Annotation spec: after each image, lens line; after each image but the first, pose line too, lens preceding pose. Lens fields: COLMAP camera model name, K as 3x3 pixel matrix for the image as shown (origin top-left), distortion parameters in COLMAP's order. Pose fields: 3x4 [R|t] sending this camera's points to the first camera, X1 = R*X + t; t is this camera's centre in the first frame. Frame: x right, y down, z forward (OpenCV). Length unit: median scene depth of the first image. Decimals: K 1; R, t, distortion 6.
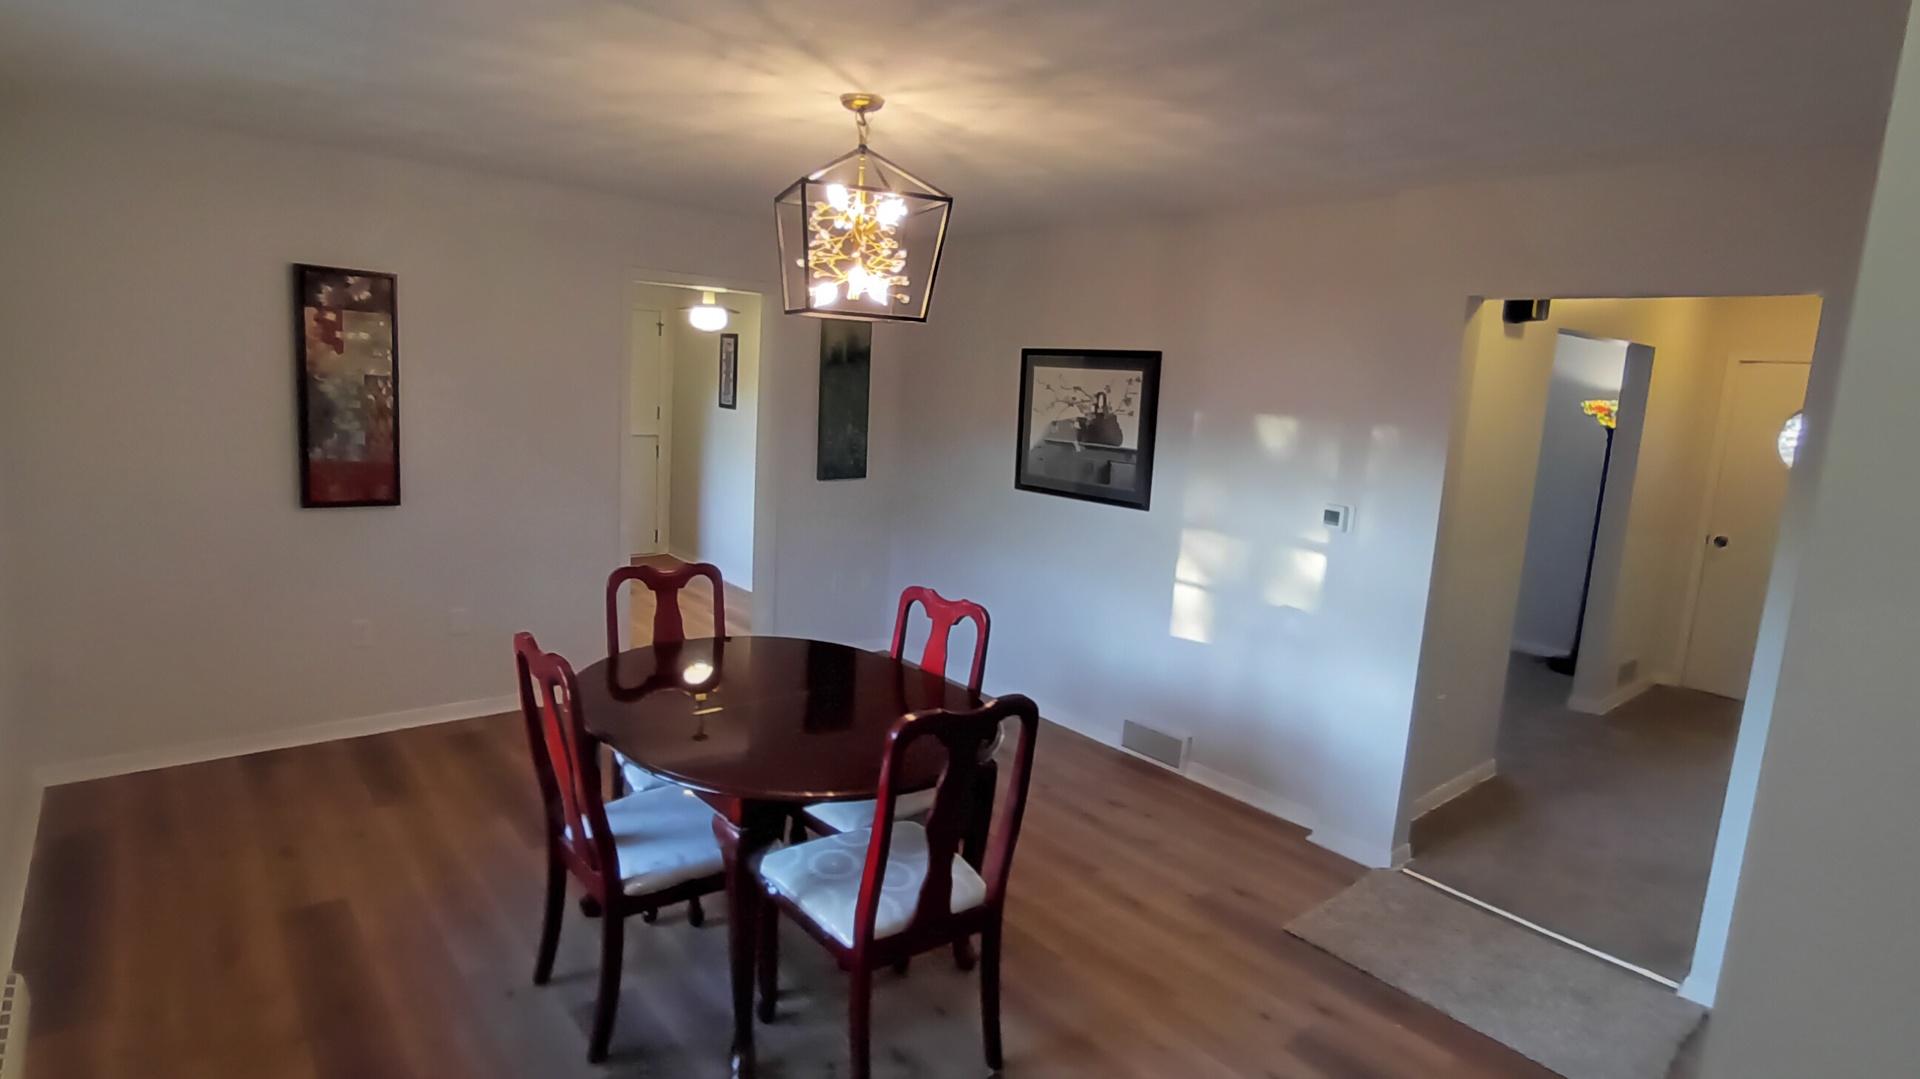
lens RADIAL K [[969.8, 0, 963.5], [0, 969.8, 531.8], [0, 0, 1]] dist [-0.032212, 0.017131]
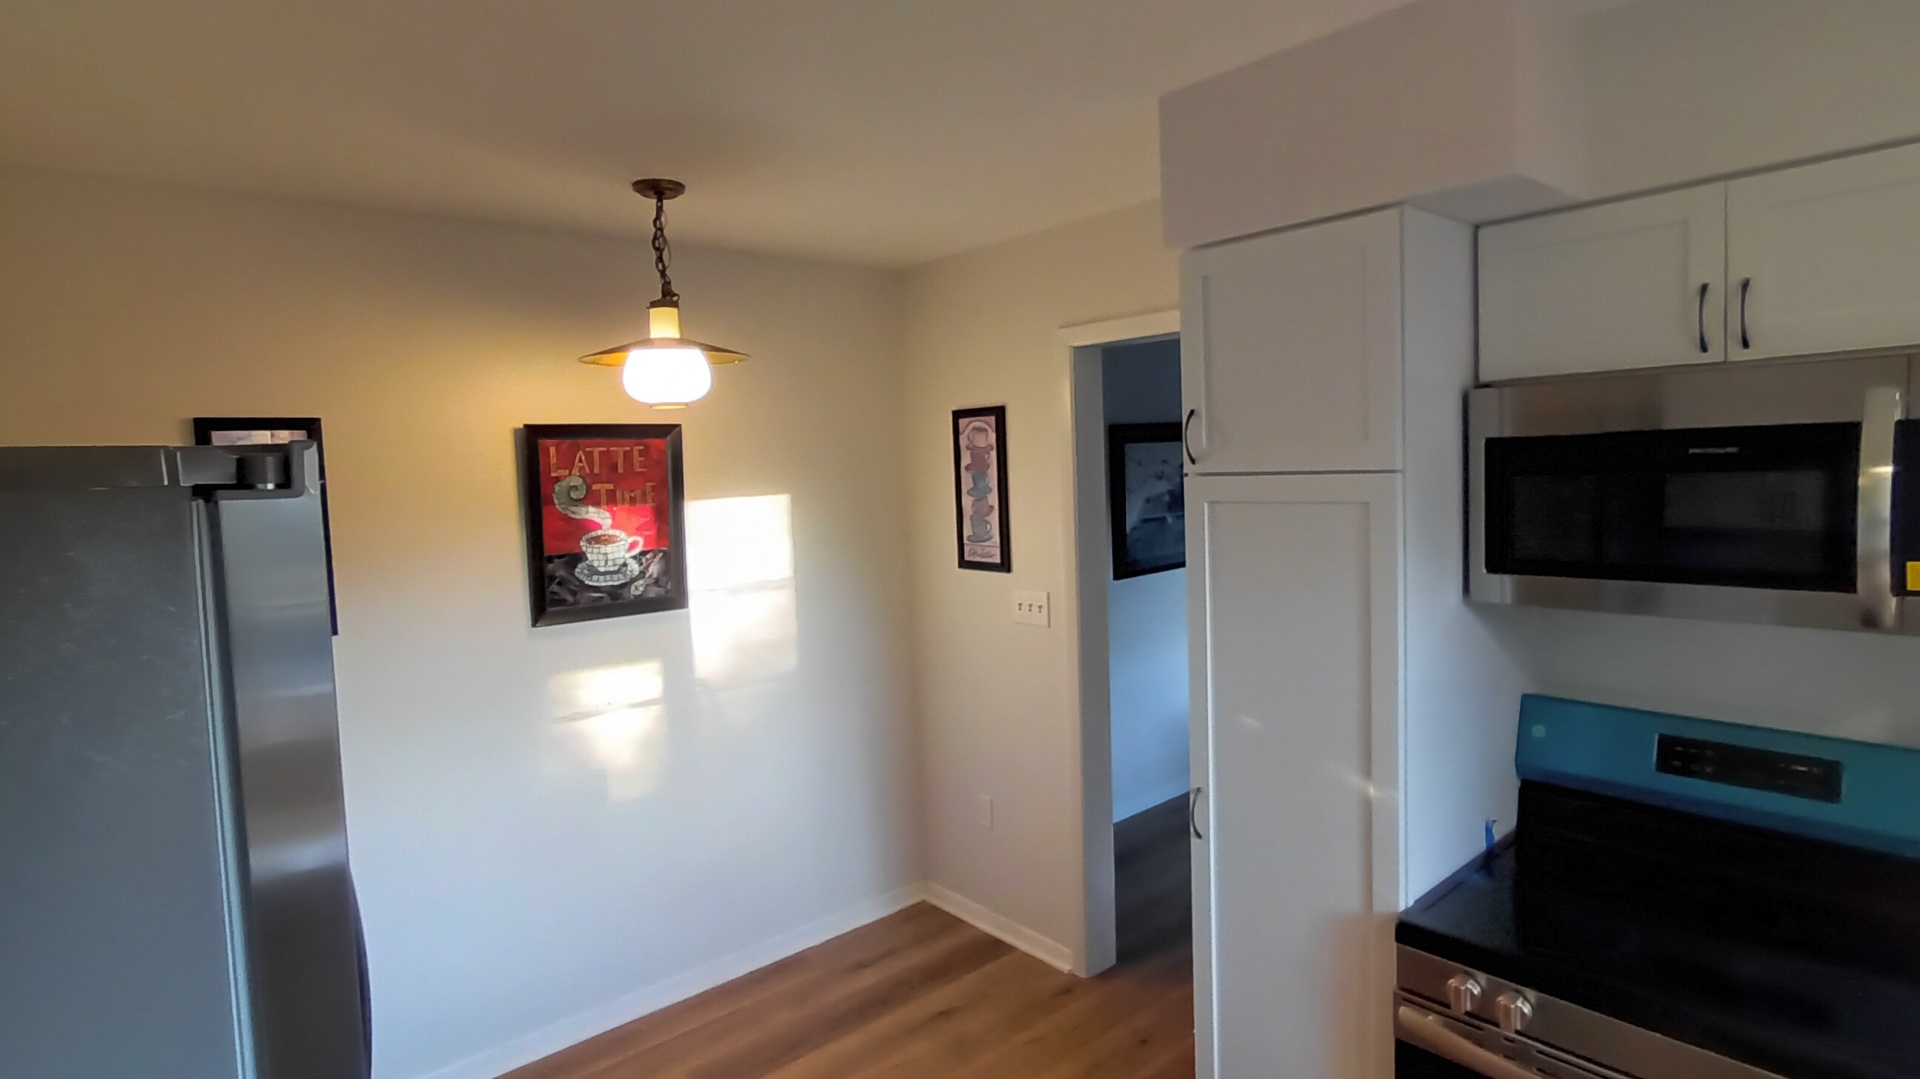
lens RADIAL K [[969.8, 0, 949.9], [0, 969.8, 535.3], [0, 0, 1]] dist [-0.032212, 0.017131]
pose [[-0.010257, -0.146522, 0.989154, -1.159608], [0.191378, 0.970633, 0.145763, -0.346375], [-0.981463, 0.190798, 0.018085, 1.602358]]
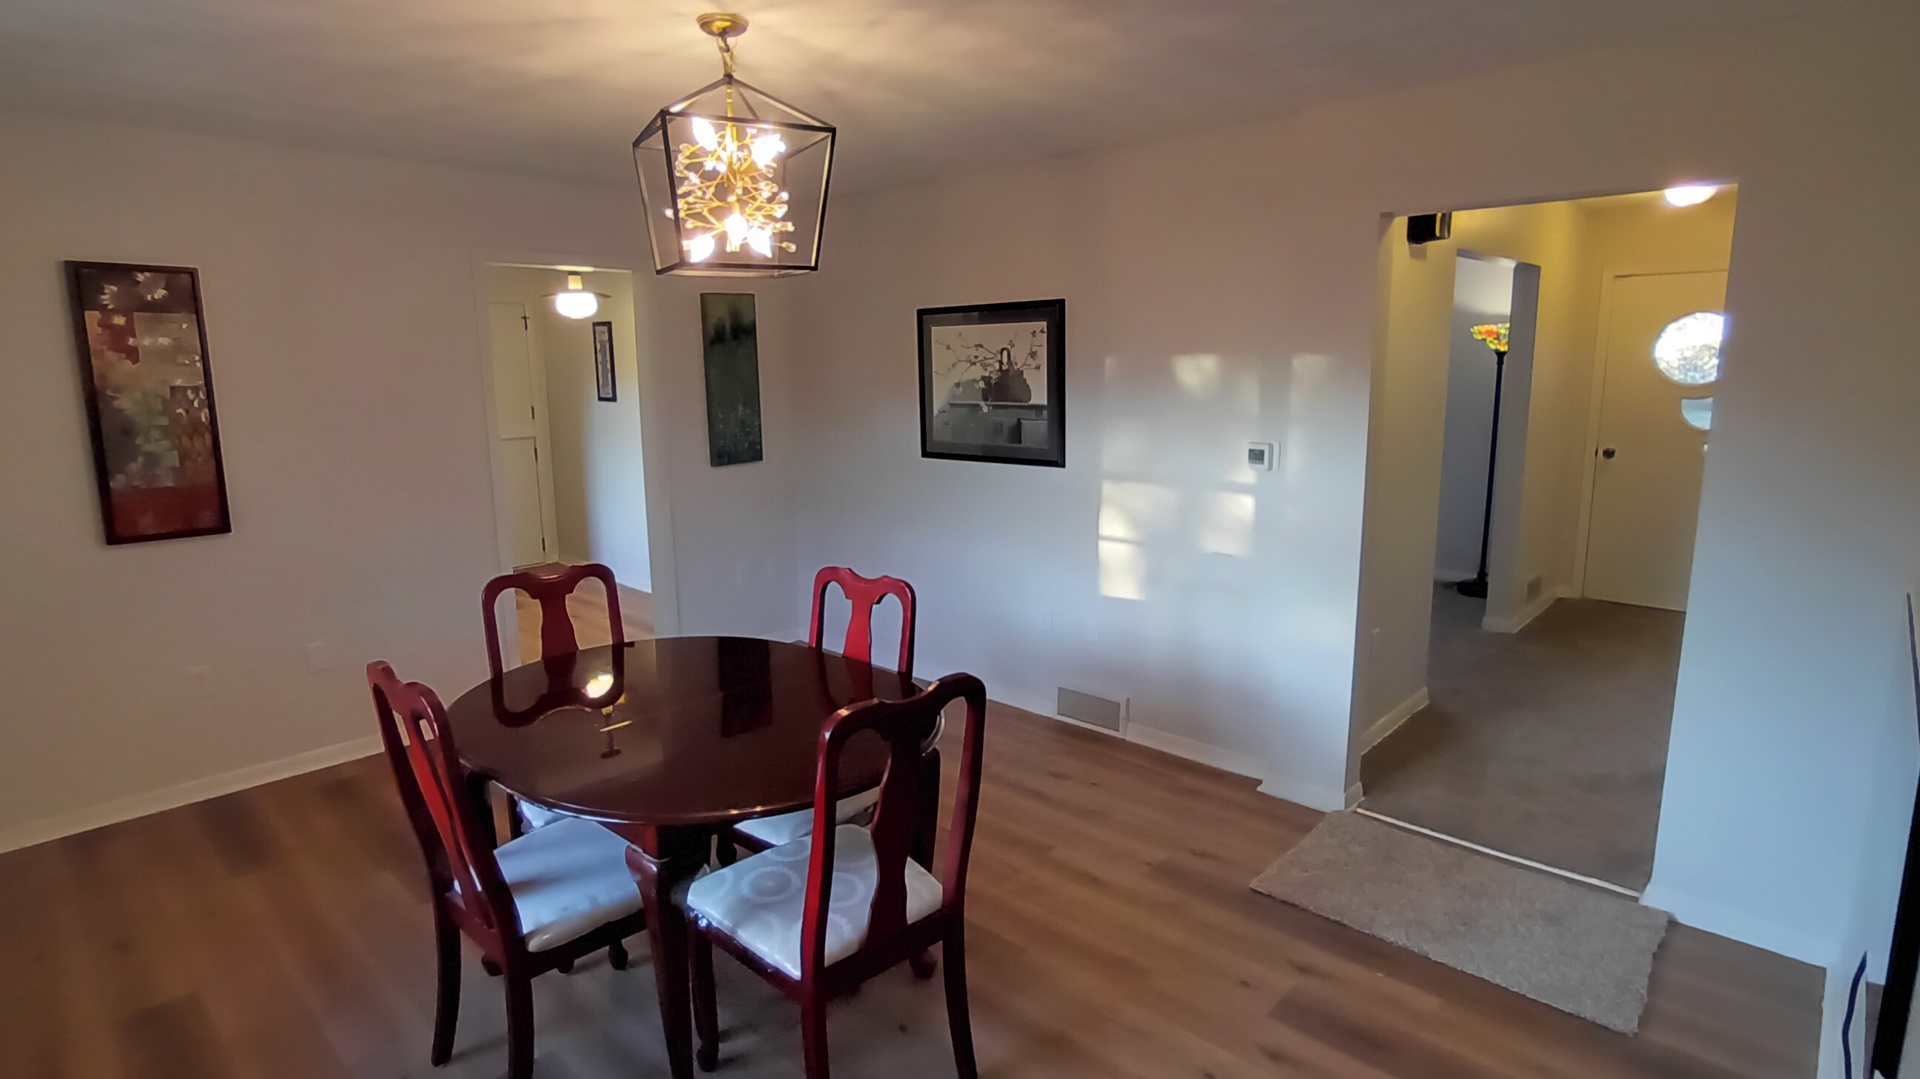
lens RADIAL K [[969.8, 0, 962.6], [0, 969.8, 522.2], [0, 0, 1]] dist [-0.032212, 0.017131]
pose [[0.990983, -0.089835, 0.099411, -0.011441], [0.088611, 0.995927, 0.016665, 0.008763], [-0.100503, -0.007706, 0.994907, 0.070108]]
